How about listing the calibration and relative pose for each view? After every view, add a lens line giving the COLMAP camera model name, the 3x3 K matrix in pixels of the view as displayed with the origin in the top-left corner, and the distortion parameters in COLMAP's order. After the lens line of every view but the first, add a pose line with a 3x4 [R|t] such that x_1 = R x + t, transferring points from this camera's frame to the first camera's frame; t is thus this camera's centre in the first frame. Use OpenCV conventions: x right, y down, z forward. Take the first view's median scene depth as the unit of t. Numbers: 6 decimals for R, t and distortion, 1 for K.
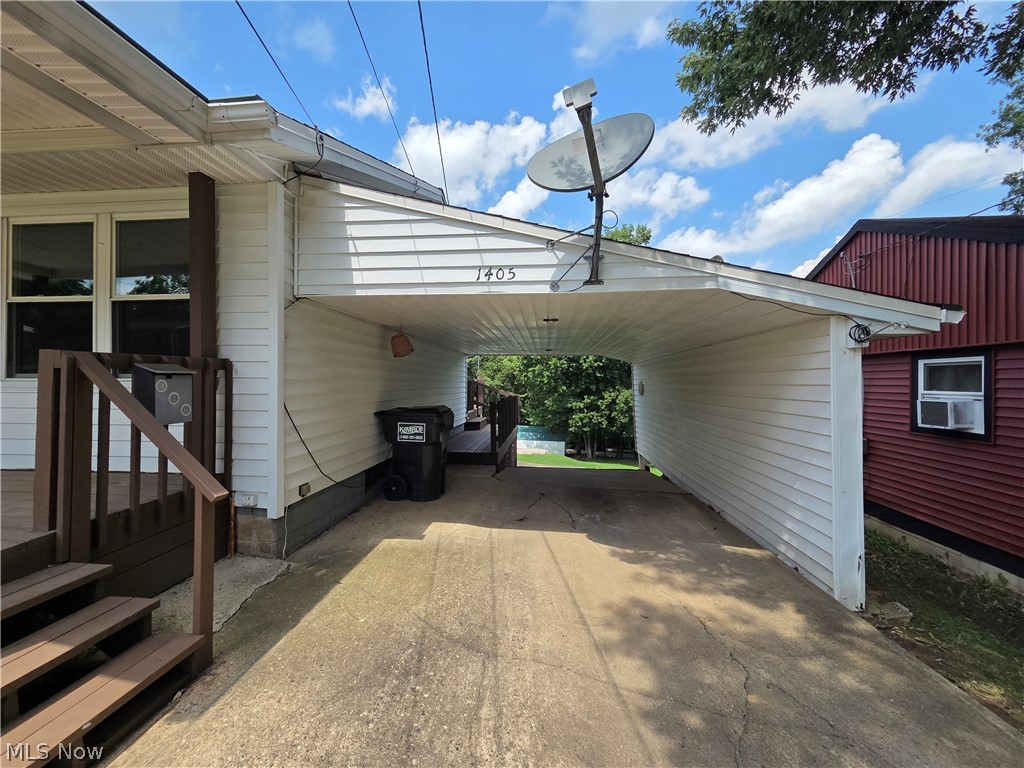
lens RADIAL K [[419.3, 0, 510.2], [0, 419.3, 385.5], [0, 0, 1]] dist [0.003808, 0.000023]
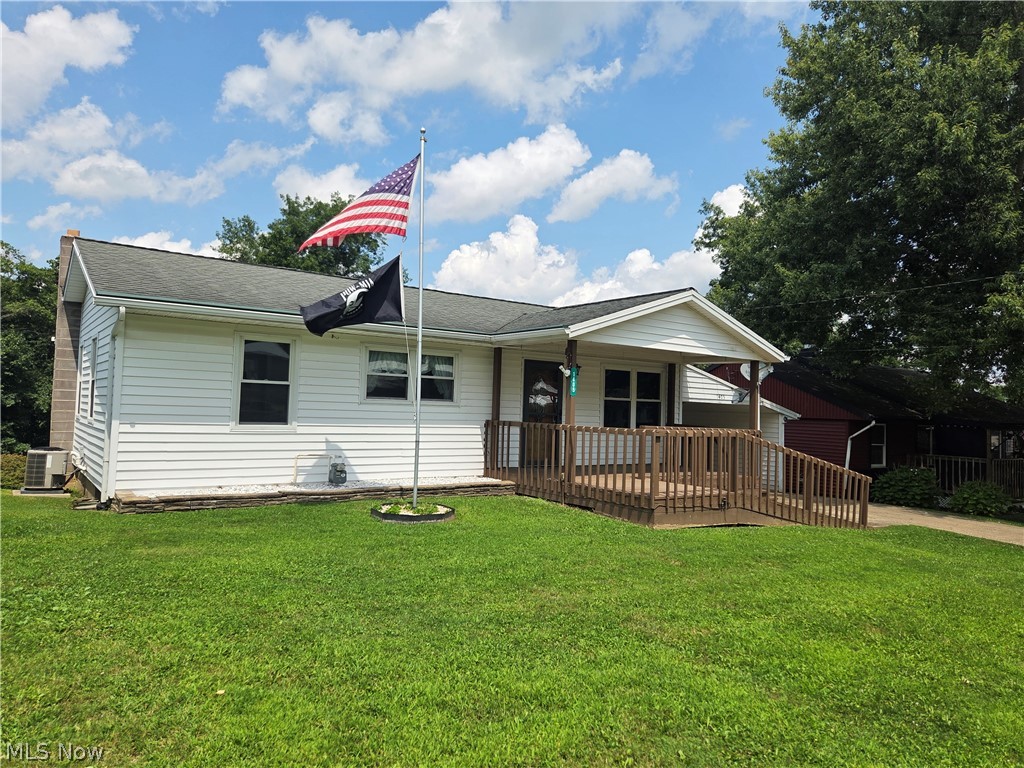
lens RADIAL K [[678.8, 0, 531.0], [0, 678.8, 385.2], [0, 0, 1]] dist [0.074051, -0.051342]
pose [[0.757069, 0.046942, 0.651647, -4.522753], [-0.028401, 0.998837, -0.038956, -0.111191], [-0.652718, 0.010985, 0.757522, -1.996608]]
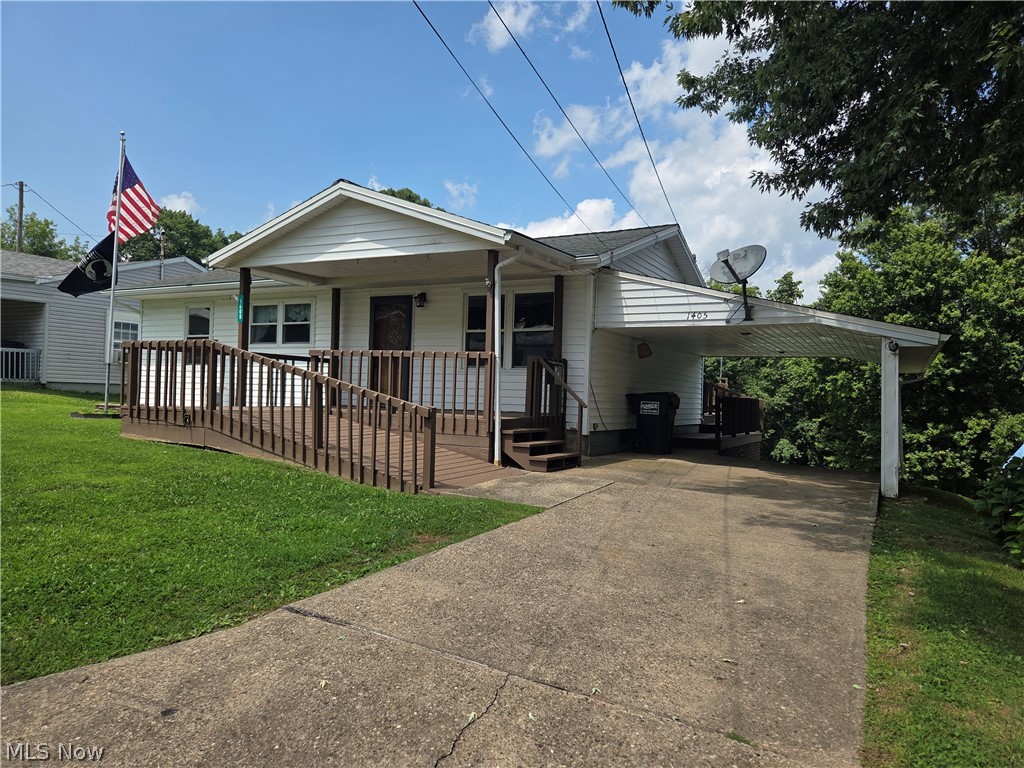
lens RADIAL K [[738.1, 0, 509.4], [0, 738.1, 385.6], [0, 0, 1]] dist [0.089123, 0.000817]
pose [[0.918373, 0.017974, -0.395308, 0.534156], [-0.030650, 0.999198, -0.025774, 0.173048], [0.394528, 0.035786, 0.918187, -2.495229]]
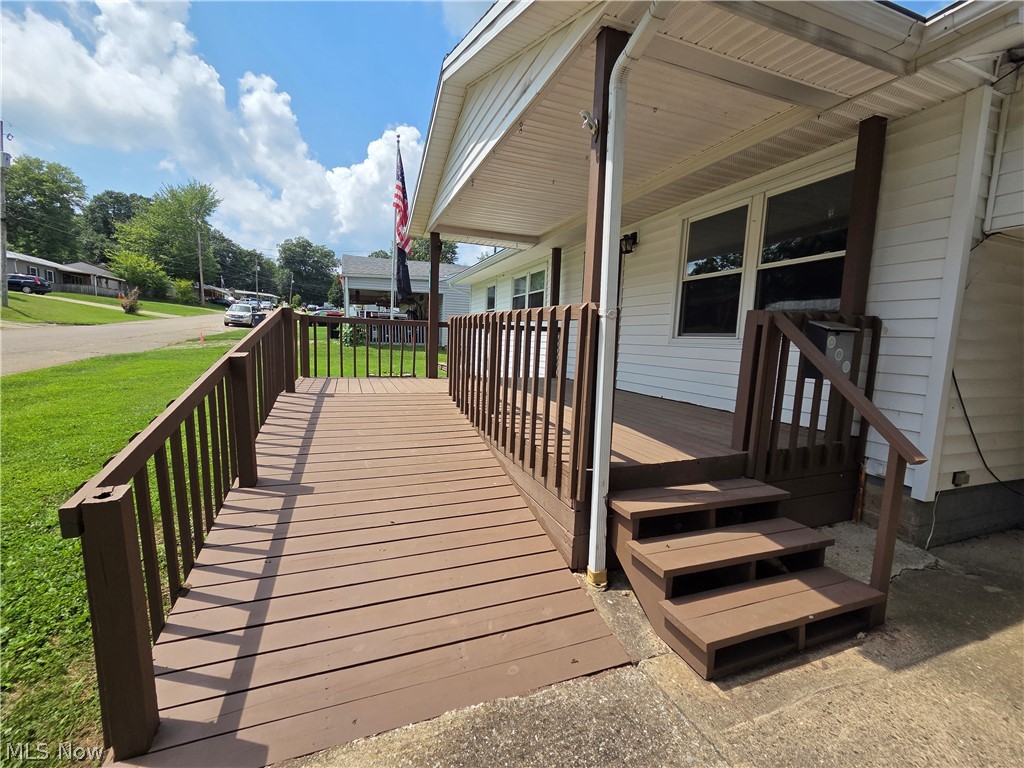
lens RADIAL K [[425.9, 0, 508.0], [0, 425.9, 383.3], [0, 0, 1]] dist [0.001529, -0.000769]
pose [[0.430985, 0.107508, -0.895932, -0.163992], [-0.042271, 0.994193, 0.098964, 0.025068], [0.901369, -0.004780, 0.433026, -0.143880]]
